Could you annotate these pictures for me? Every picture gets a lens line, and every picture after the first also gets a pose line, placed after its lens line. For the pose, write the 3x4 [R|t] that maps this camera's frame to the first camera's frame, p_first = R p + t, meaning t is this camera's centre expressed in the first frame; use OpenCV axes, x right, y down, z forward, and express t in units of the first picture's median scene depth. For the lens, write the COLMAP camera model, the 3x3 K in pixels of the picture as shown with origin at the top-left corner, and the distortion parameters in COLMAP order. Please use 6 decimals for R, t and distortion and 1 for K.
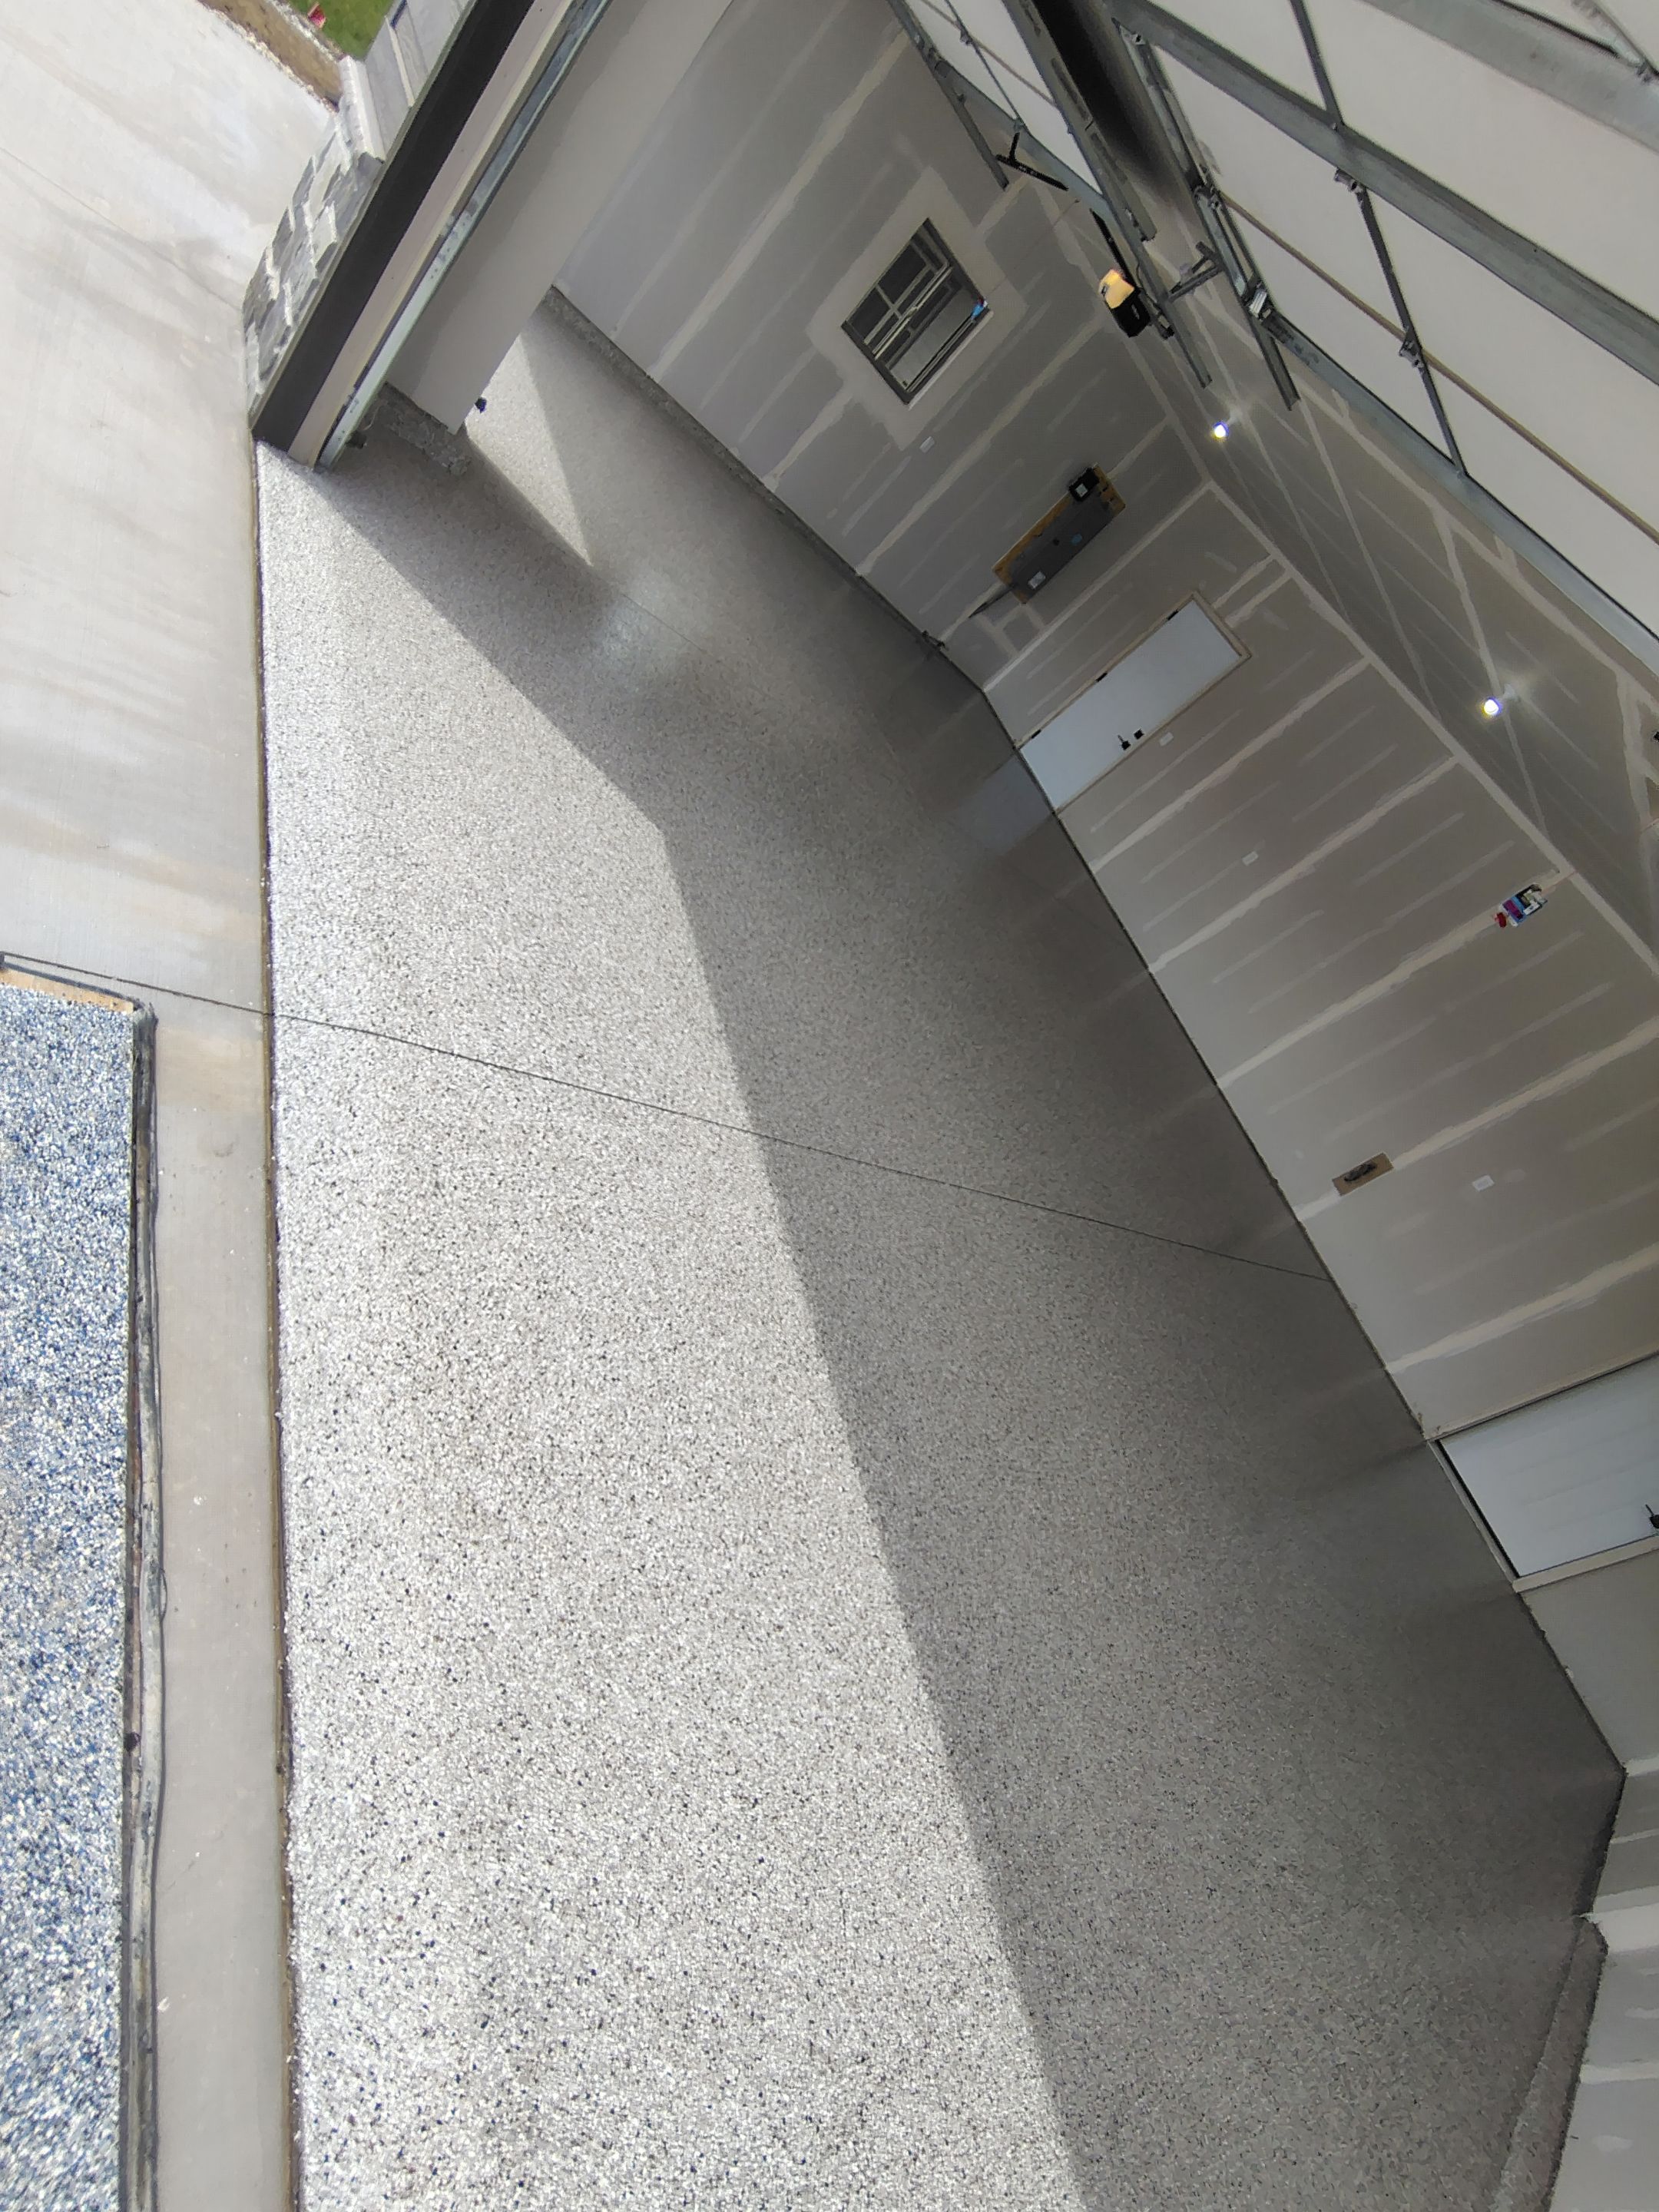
lens RADIAL K [[1041.3, 0, 826.3], [0, 1041.3, 1103.2], [0, 0, 1]] dist [-0.009542, 0.004193]
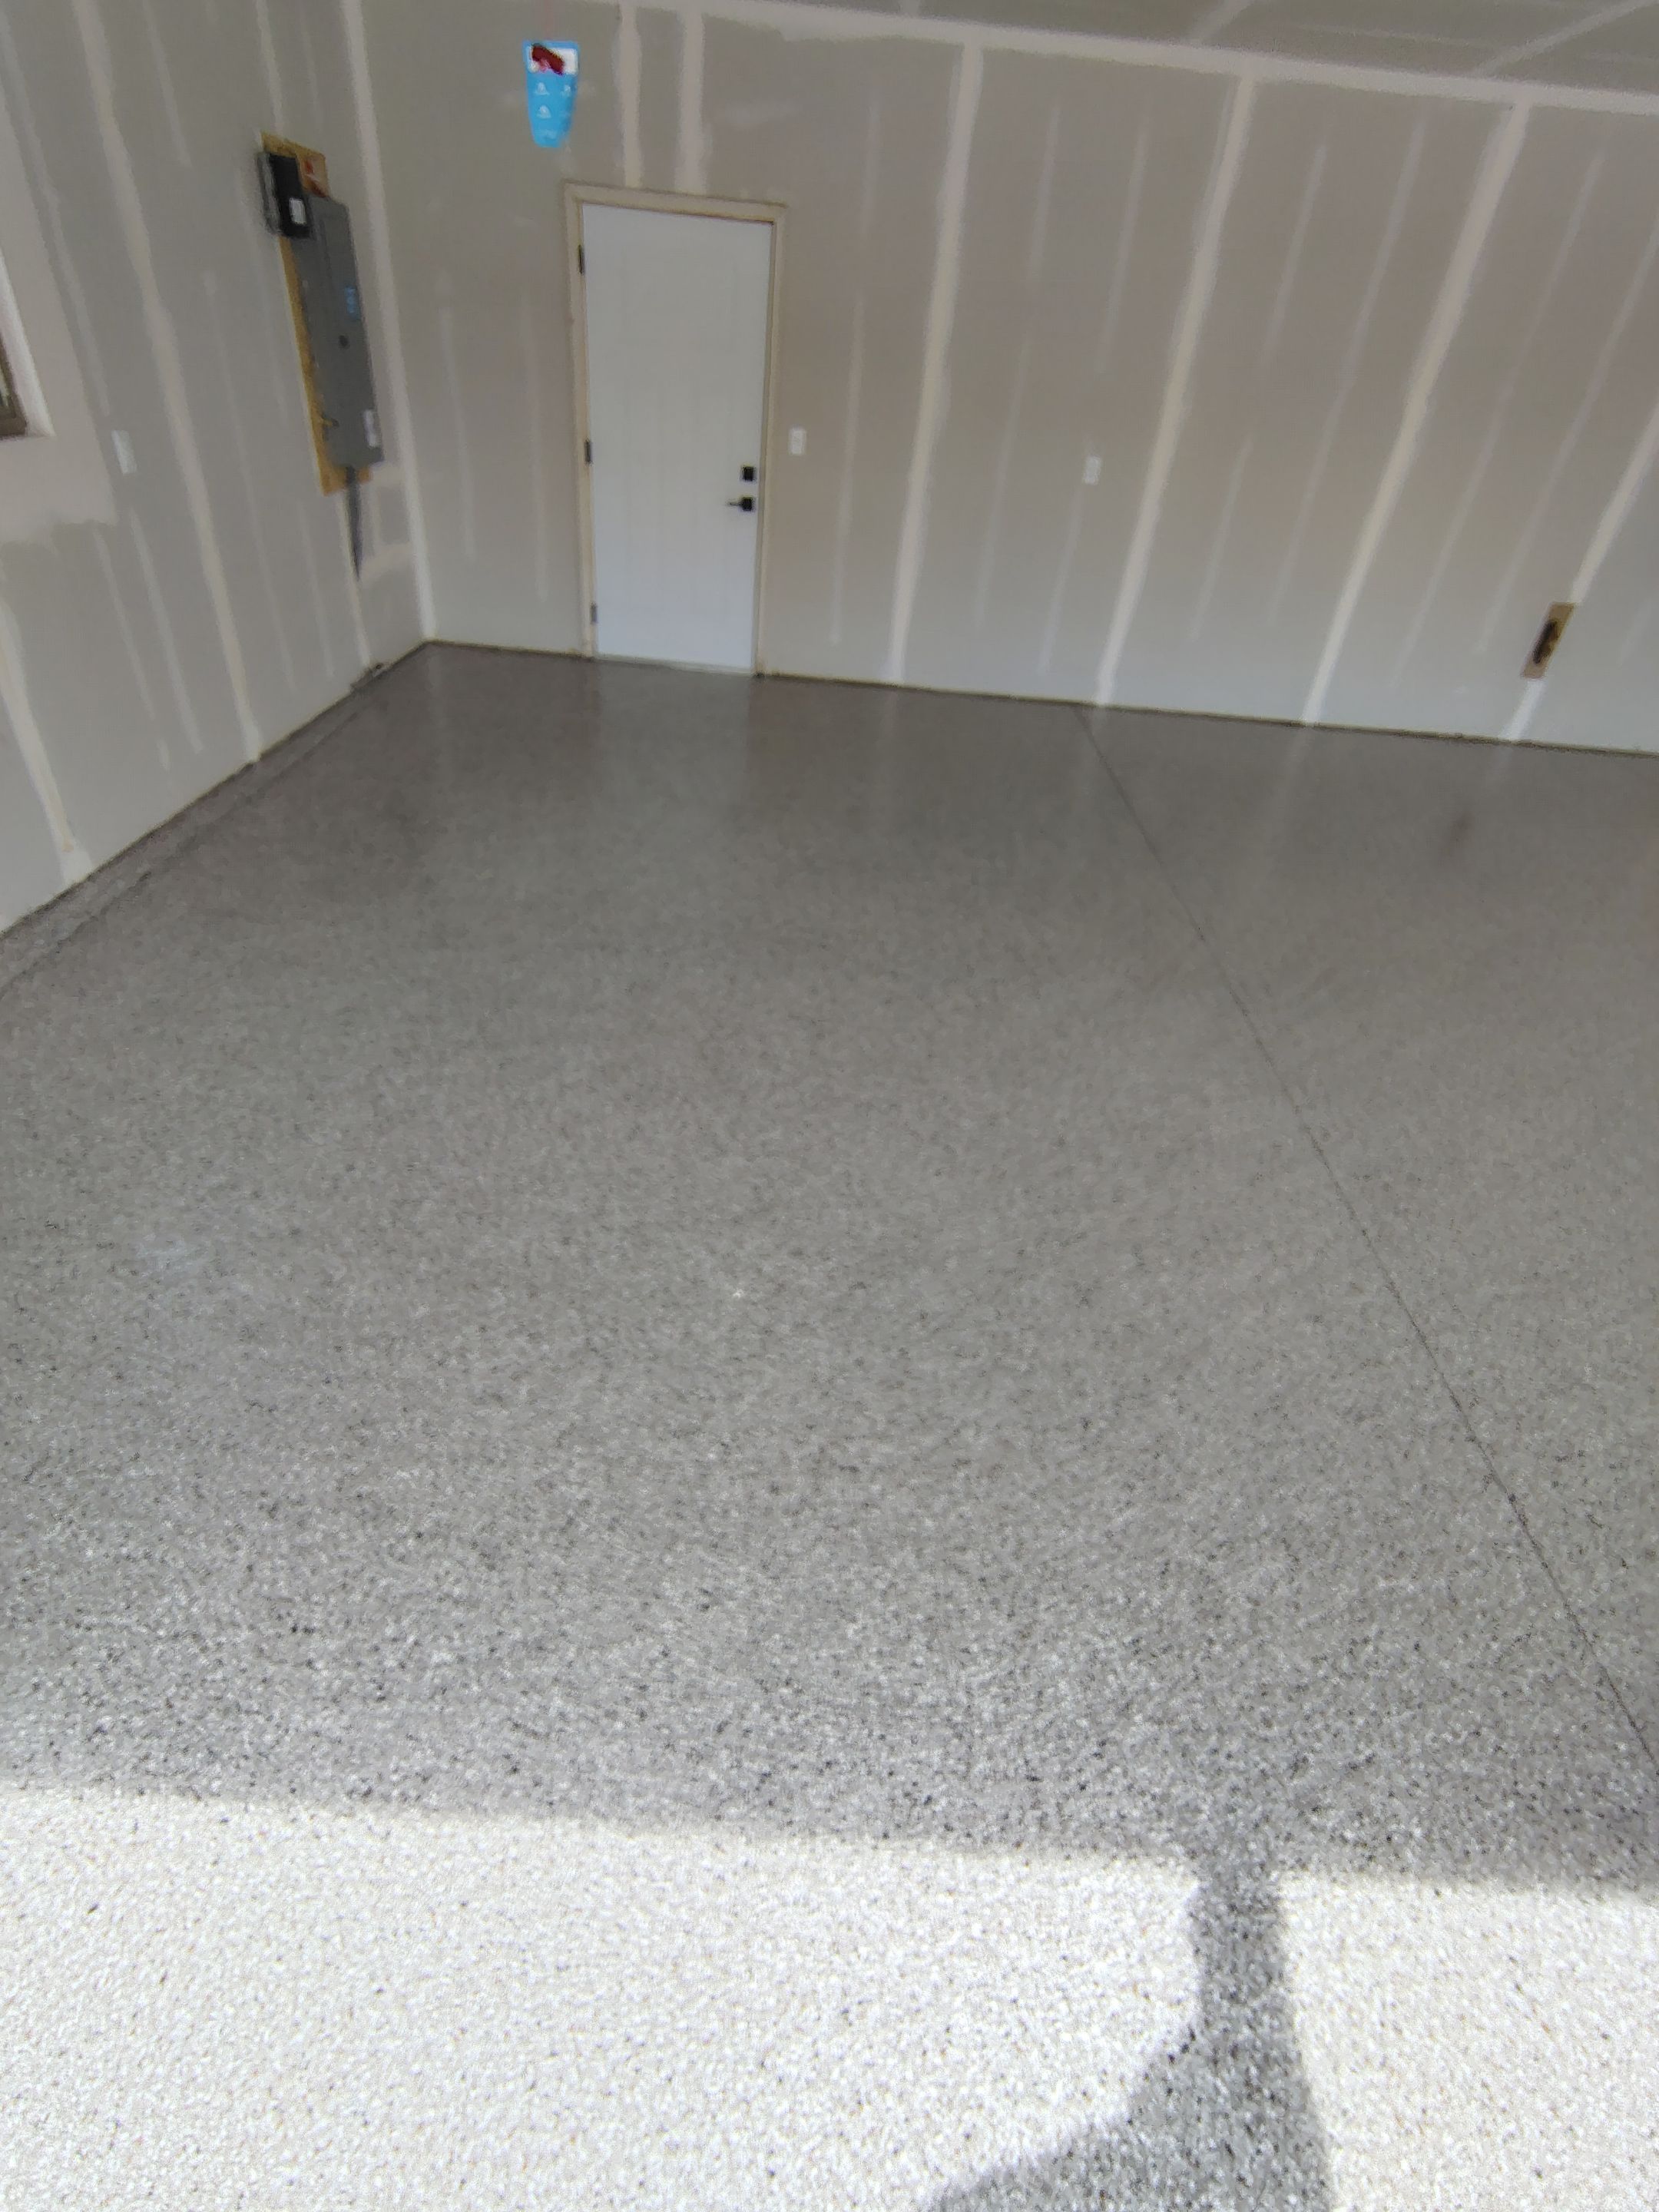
lens RADIAL K [[1062.2, 0, 826.4], [0, 1062.2, 1097.5], [0, 0, 1]] dist [-0.010960, 0.007365]
pose [[0.361197, -0.924364, 0.122832, -0.355288], [0.771480, 0.370218, 0.517452, -2.529539], [-0.523789, -0.092140, 0.846850, 2.325451]]
